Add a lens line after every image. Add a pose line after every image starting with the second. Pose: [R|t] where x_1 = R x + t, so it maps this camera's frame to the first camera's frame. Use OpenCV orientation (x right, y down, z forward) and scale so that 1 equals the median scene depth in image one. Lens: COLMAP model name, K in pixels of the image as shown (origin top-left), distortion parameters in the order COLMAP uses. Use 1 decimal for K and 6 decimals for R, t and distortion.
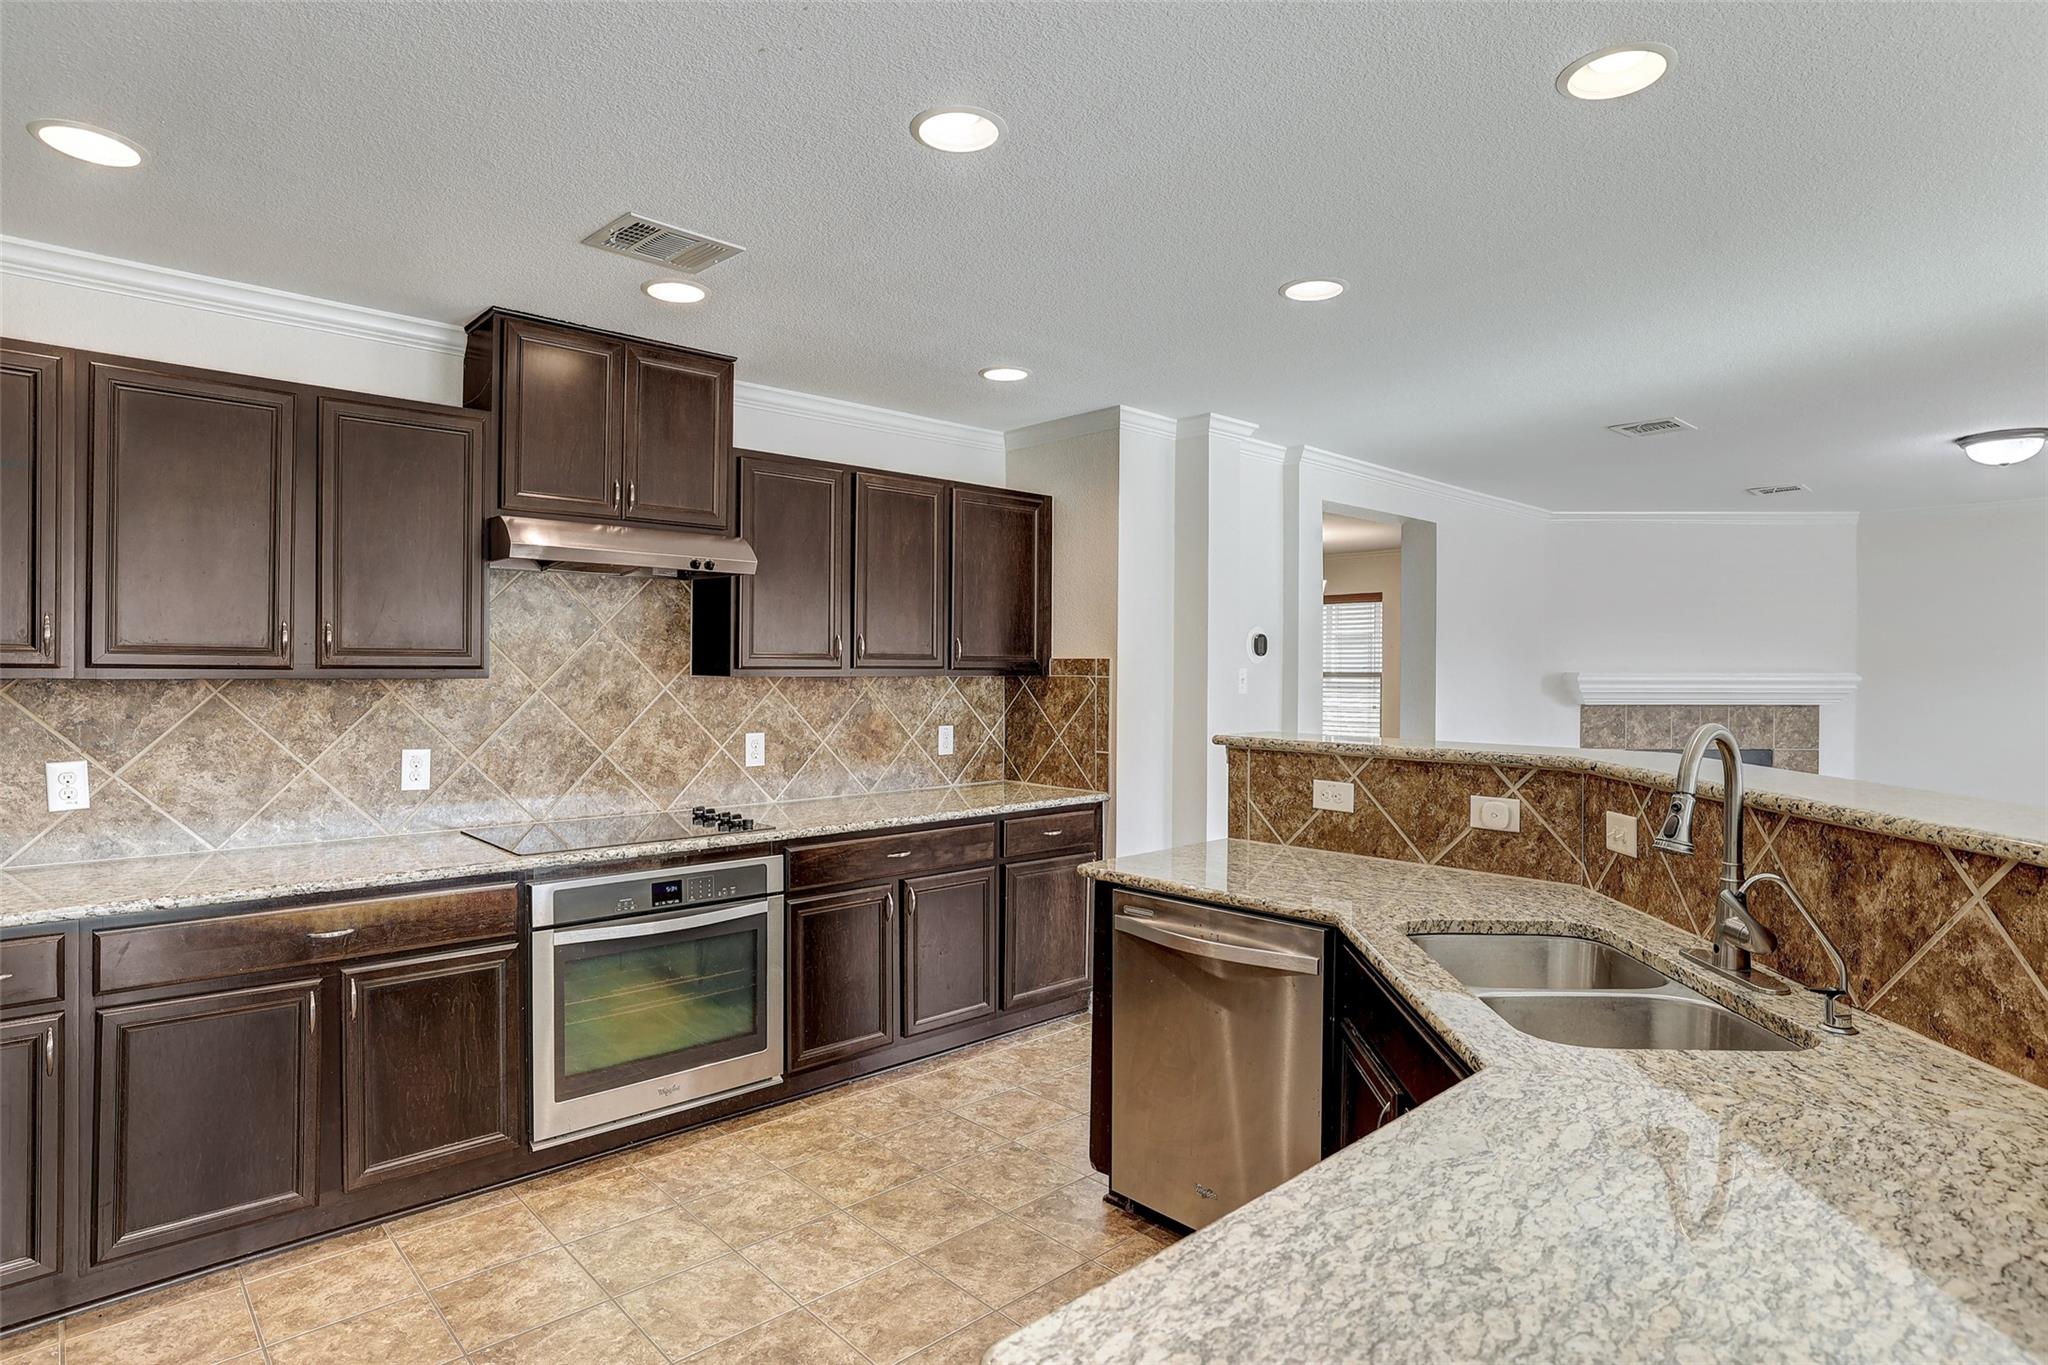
lens RADIAL K [[1066.0, 0, 1024.0], [0, 1066.0, 682.5], [0, 0, 1]] dist [-0.020675, -0.000133]
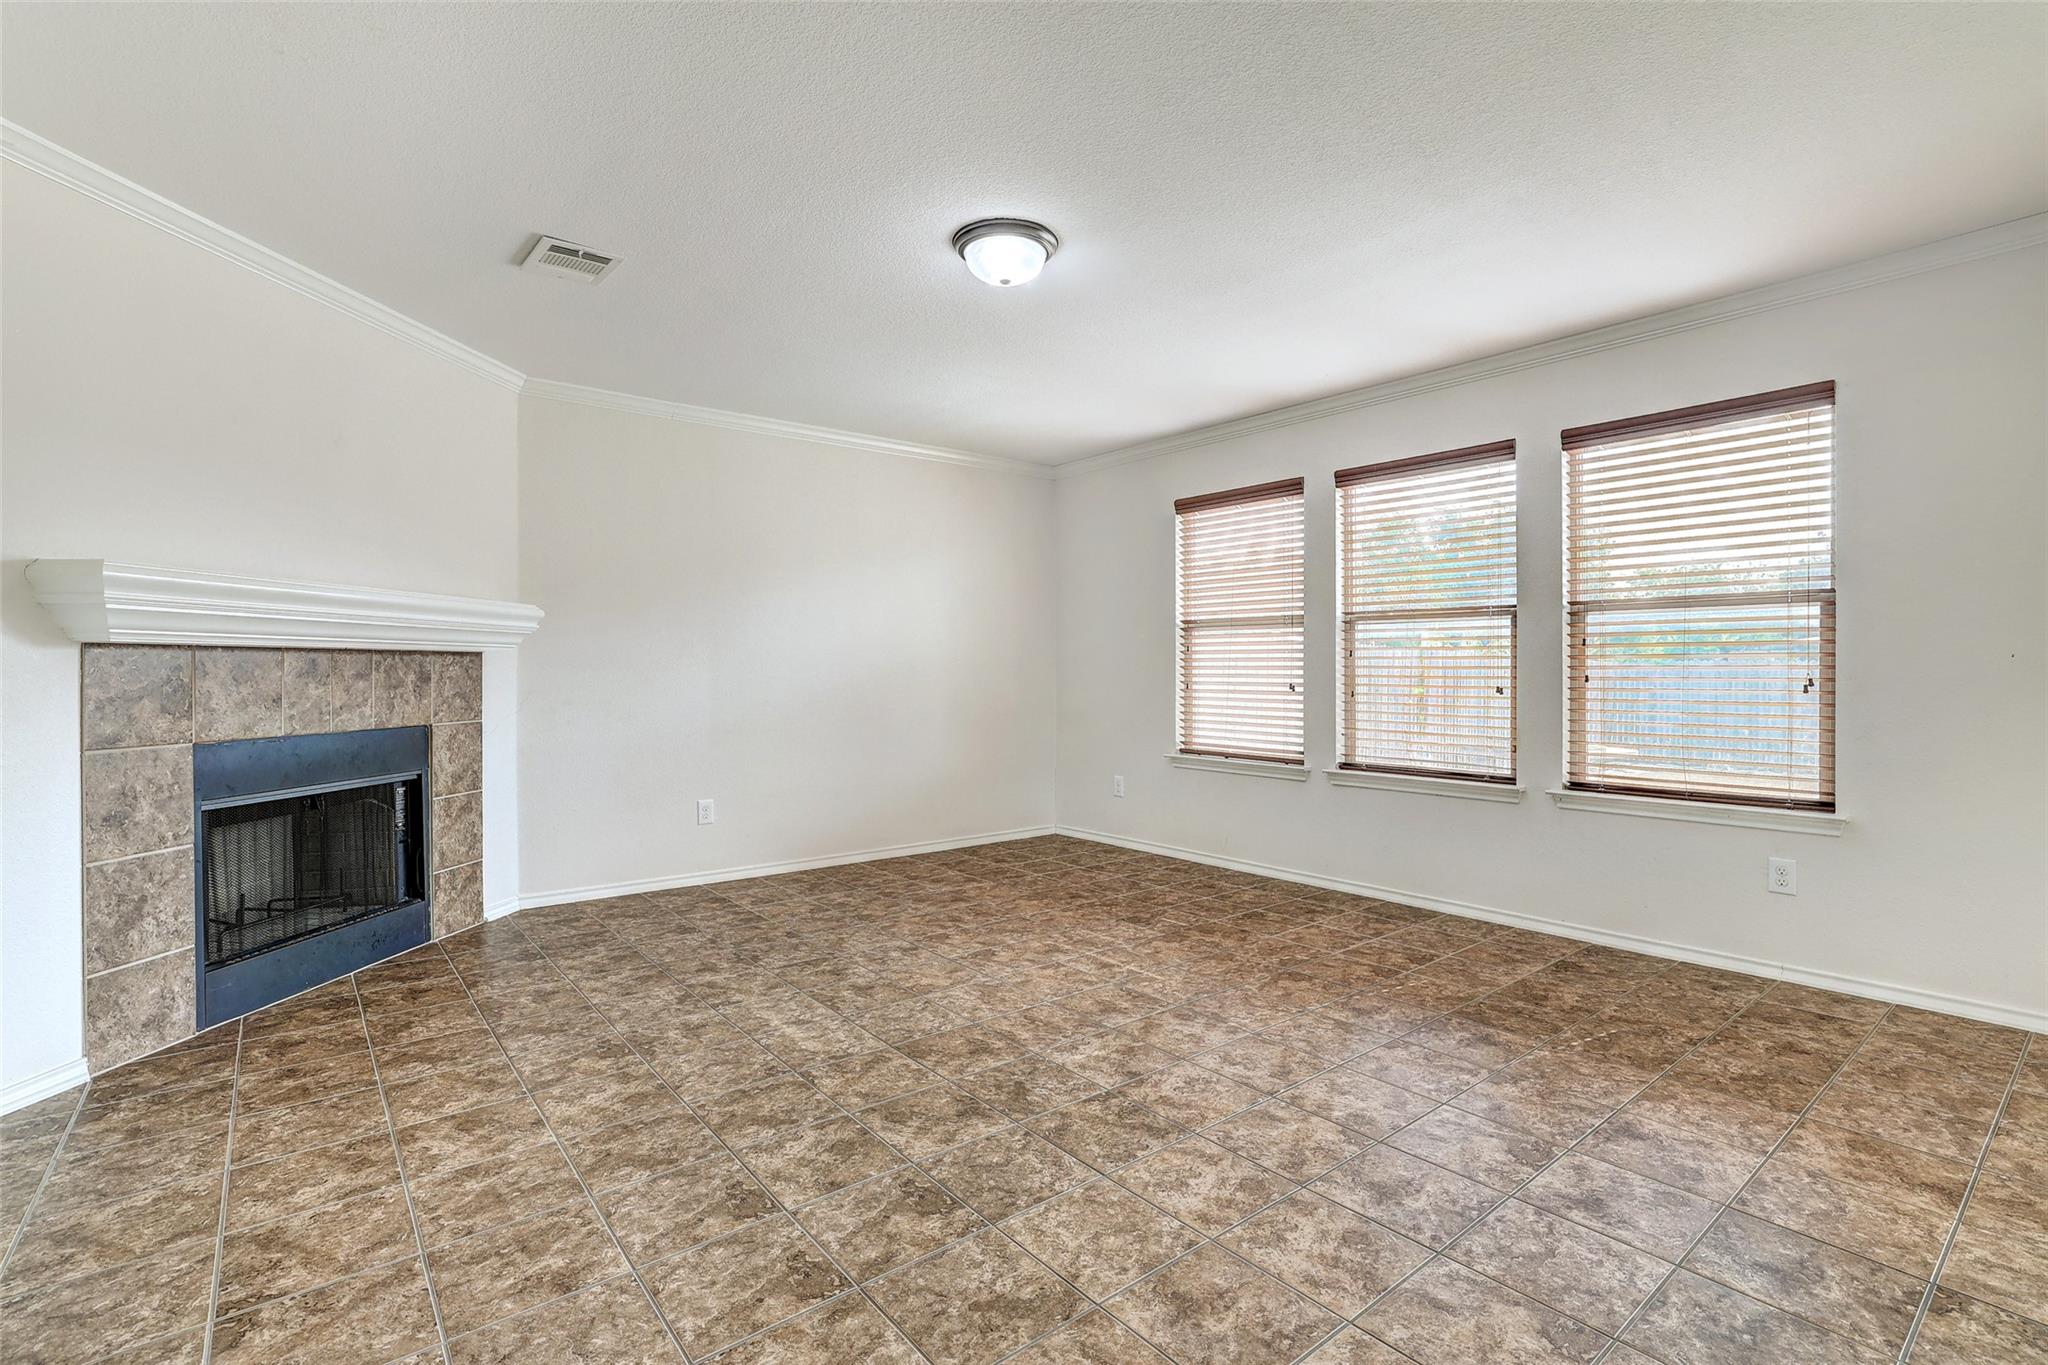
lens RADIAL K [[926.3, 0, 1034.7], [0, 926.3, 677.3], [0, 0, 1]] dist [-0.001083, -0.000035]
pose [[0.059674, -0.008804, 0.998179, 0.279134], [0.014953, 0.999857, 0.007925, 0.053477], [-0.998106, 0.014453, 0.059797, 0.889442]]
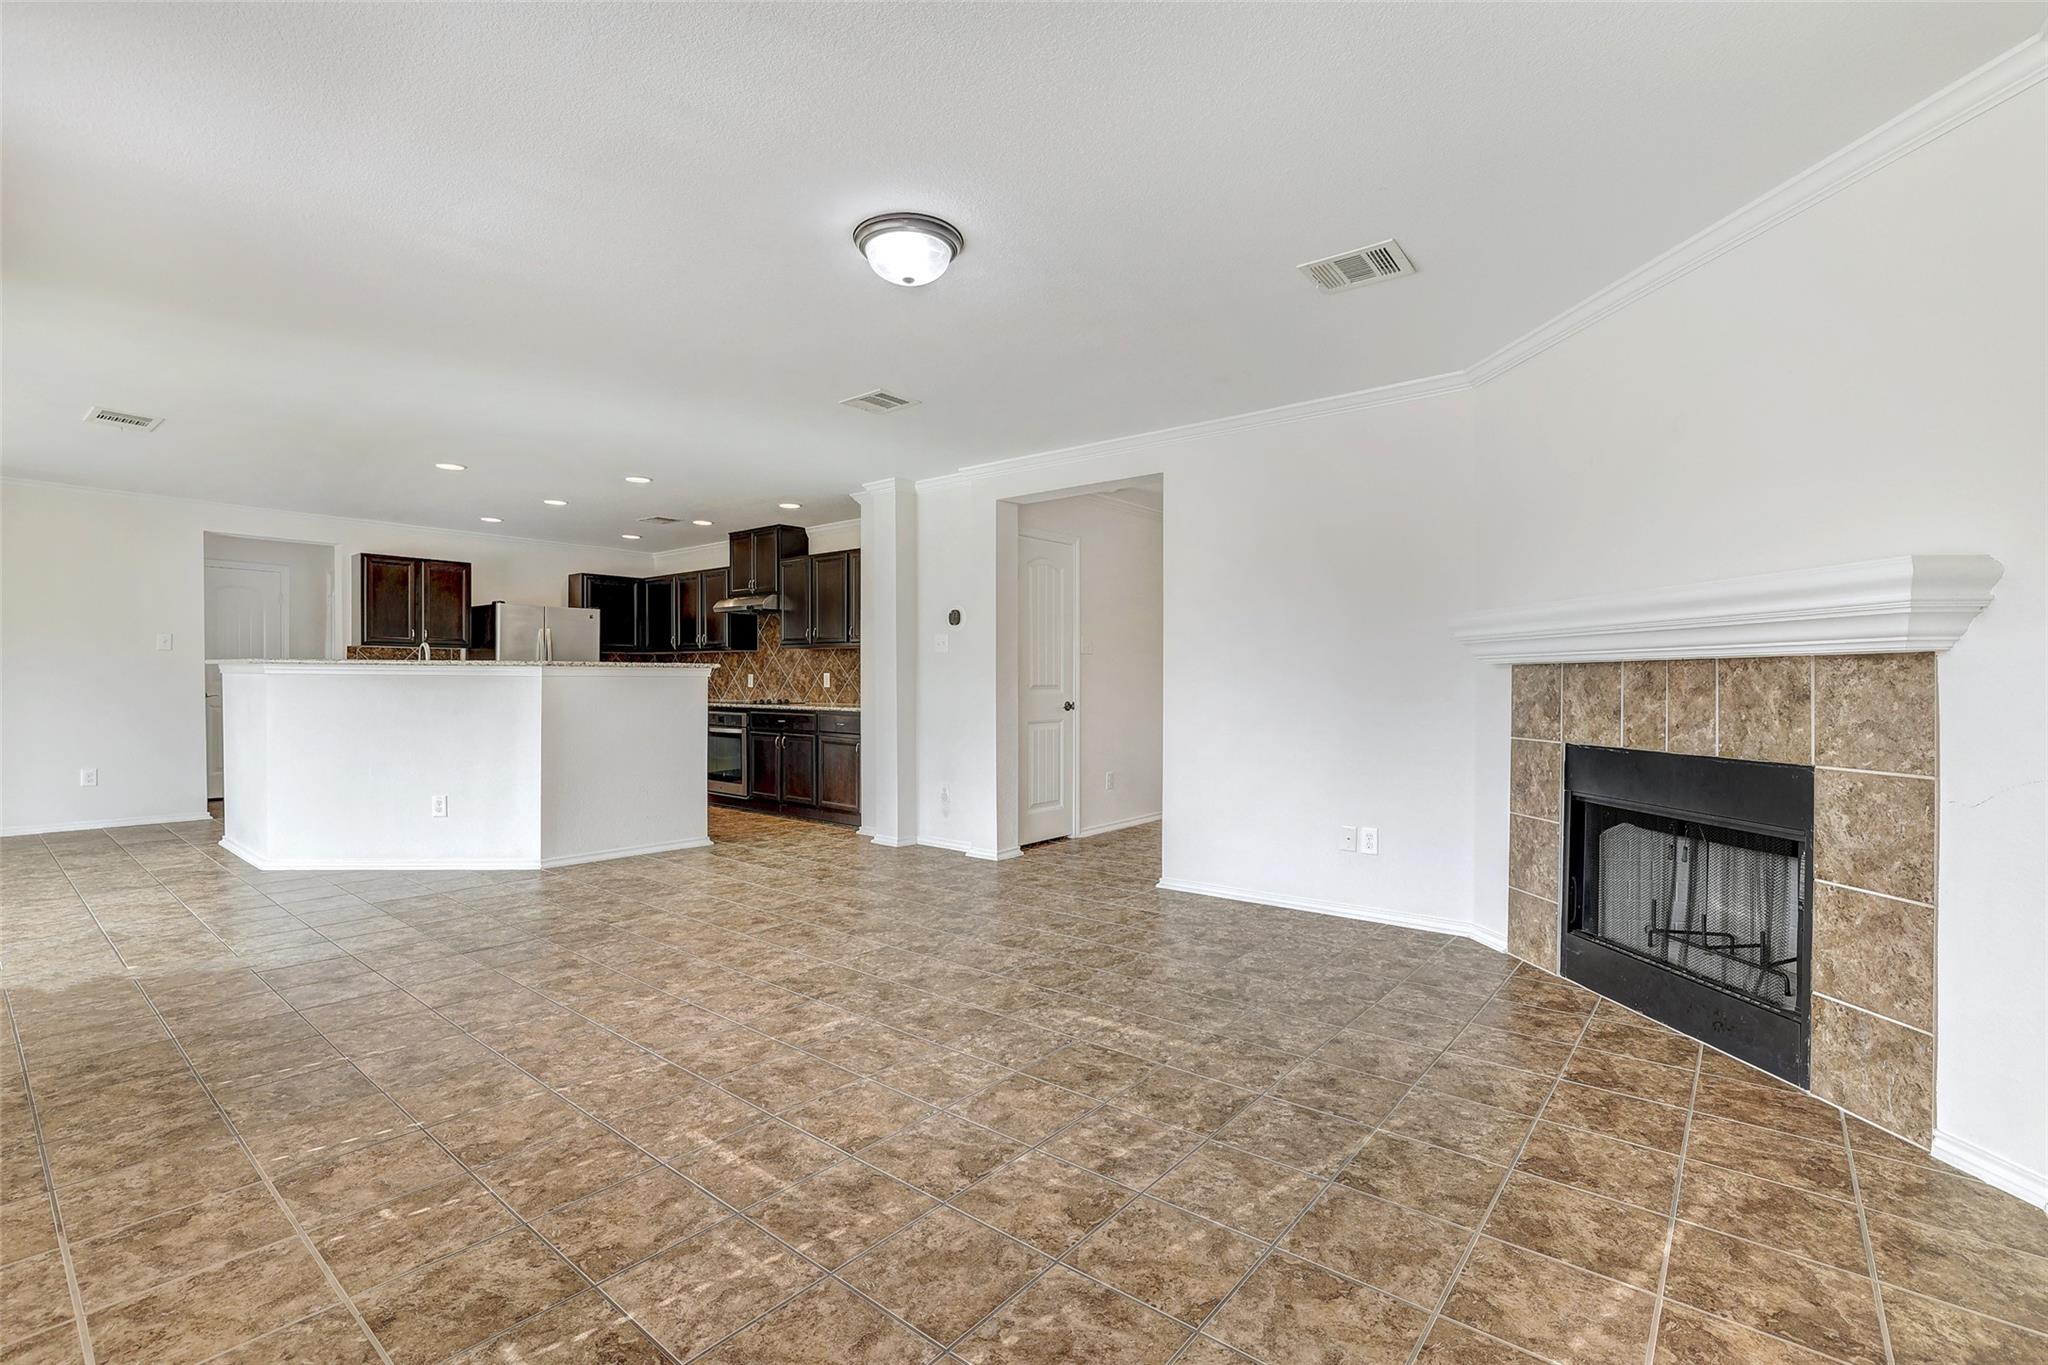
lens RADIAL K [[926.3, 0, 1034.7], [0, 926.3, 677.3], [0, 0, 1]] dist [-0.001083, -0.000035]
pose [[0.145987, -0.004564, -0.989276, 1.470314], [-0.014536, 0.999872, -0.006758, 0.051914], [0.989180, 0.015367, 0.145902, 0.937738]]
